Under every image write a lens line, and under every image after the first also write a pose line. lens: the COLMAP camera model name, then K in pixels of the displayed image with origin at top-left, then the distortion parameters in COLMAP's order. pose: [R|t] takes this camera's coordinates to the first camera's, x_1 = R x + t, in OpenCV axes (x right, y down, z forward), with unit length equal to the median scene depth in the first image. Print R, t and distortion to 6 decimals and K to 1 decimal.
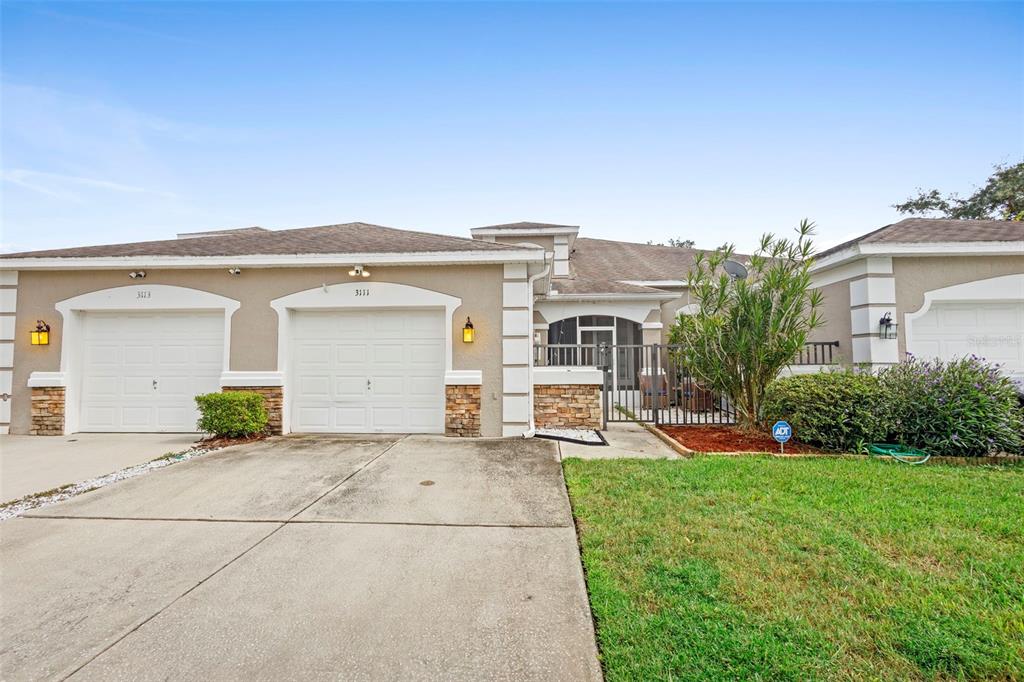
lens RADIAL K [[470.4, 0, 512.0], [0, 470.4, 341.0], [0, 0, 1]] dist [0.003790, -0.000247]
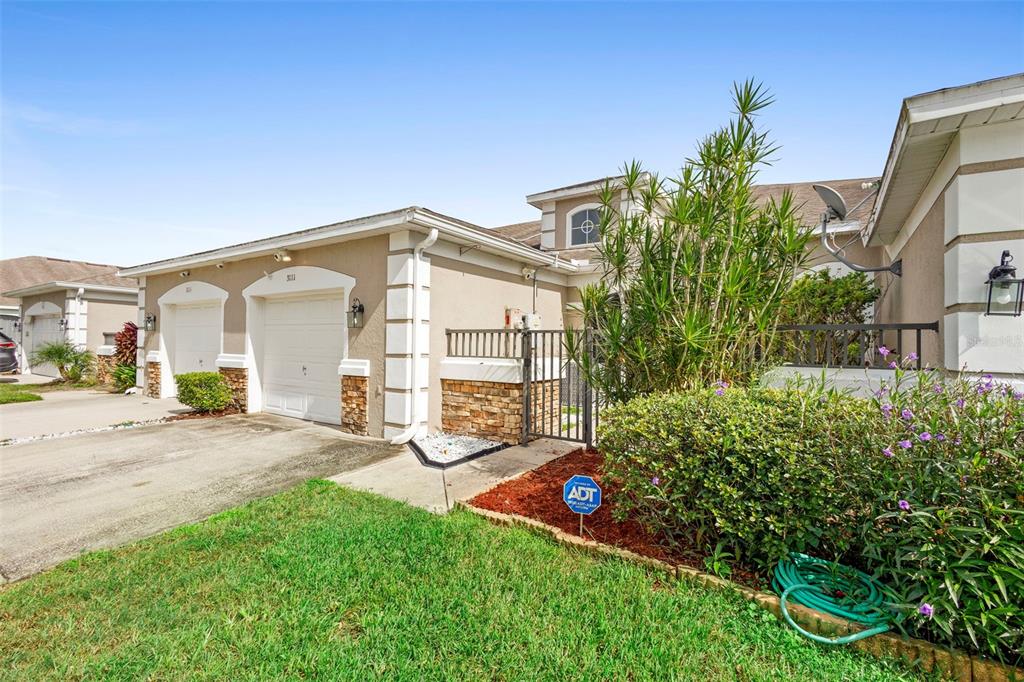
lens RADIAL K [[470.4, 0, 512.0], [0, 470.4, 341.0], [0, 0, 1]] dist [0.003790, -0.000247]
pose [[0.858901, 0.010285, -0.512038, 0.588045], [0.010646, 0.999224, 0.037929, -0.002763], [0.512031, -0.038028, 0.858125, 0.382823]]
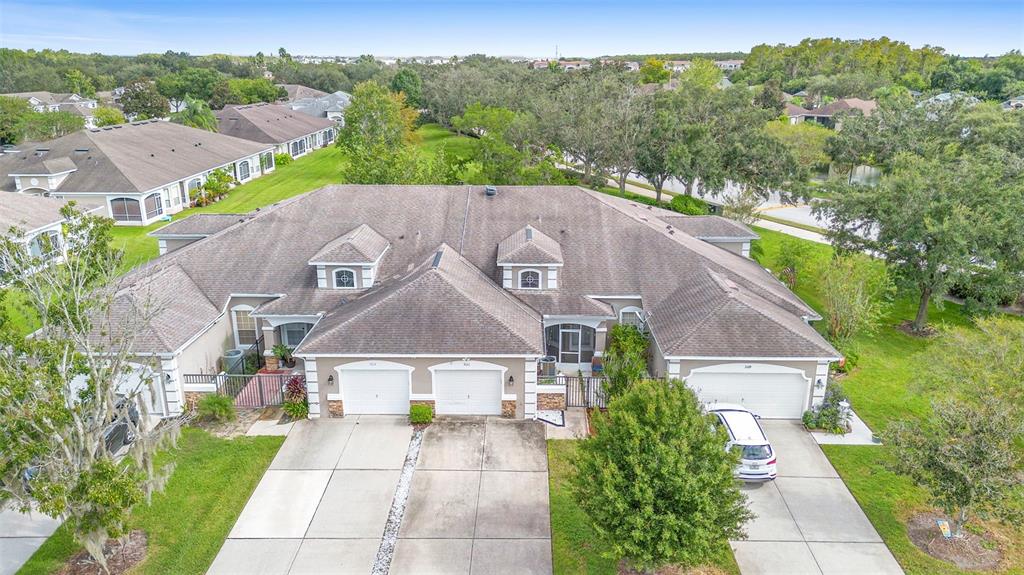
lens RADIAL K [[724.2, 0, 512.0], [0, 724.2, 287.5], [0, 0, 1]] dist [0.104165, -0.100086]
pose [[0.999413, -0.006142, 0.033695, -0.208555], [-0.006137, 0.935751, 0.352608, -1.786325], [-0.033695, -0.352607, 0.935164, -2.347981]]
